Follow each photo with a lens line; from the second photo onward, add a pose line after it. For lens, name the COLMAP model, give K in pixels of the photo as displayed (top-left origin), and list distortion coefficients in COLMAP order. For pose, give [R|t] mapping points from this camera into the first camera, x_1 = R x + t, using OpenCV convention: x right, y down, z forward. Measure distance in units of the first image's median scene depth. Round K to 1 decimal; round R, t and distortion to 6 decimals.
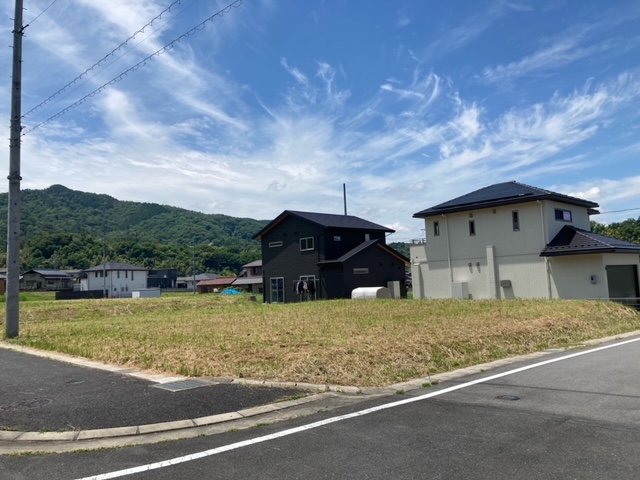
lens RADIAL K [[521.8, 0, 320.0], [0, 521.8, 240.0], [0, 0, 1]] dist [0.037839, -0.034205]
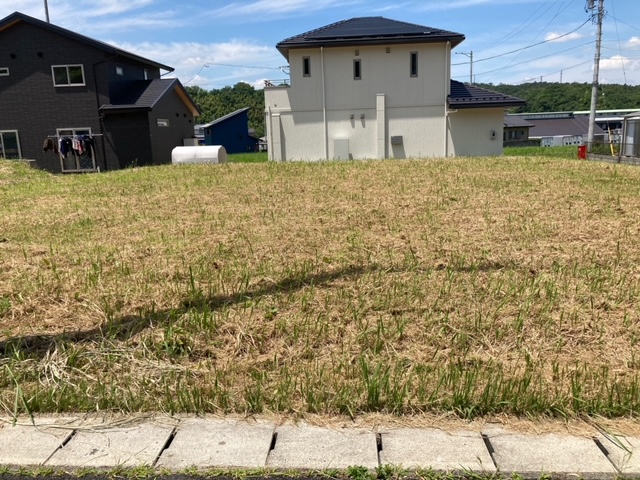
lens RADIAL K [[564.3, 0, 286.1], [0, 564.3, 241.1], [0, 0, 1]] dist [0.038045, -0.060086]
pose [[0.755188, -0.101288, 0.647636, -0.284287], [-0.055652, 0.974516, 0.217305, 0.037822], [-0.653142, -0.200149, 0.730306, 0.302524]]
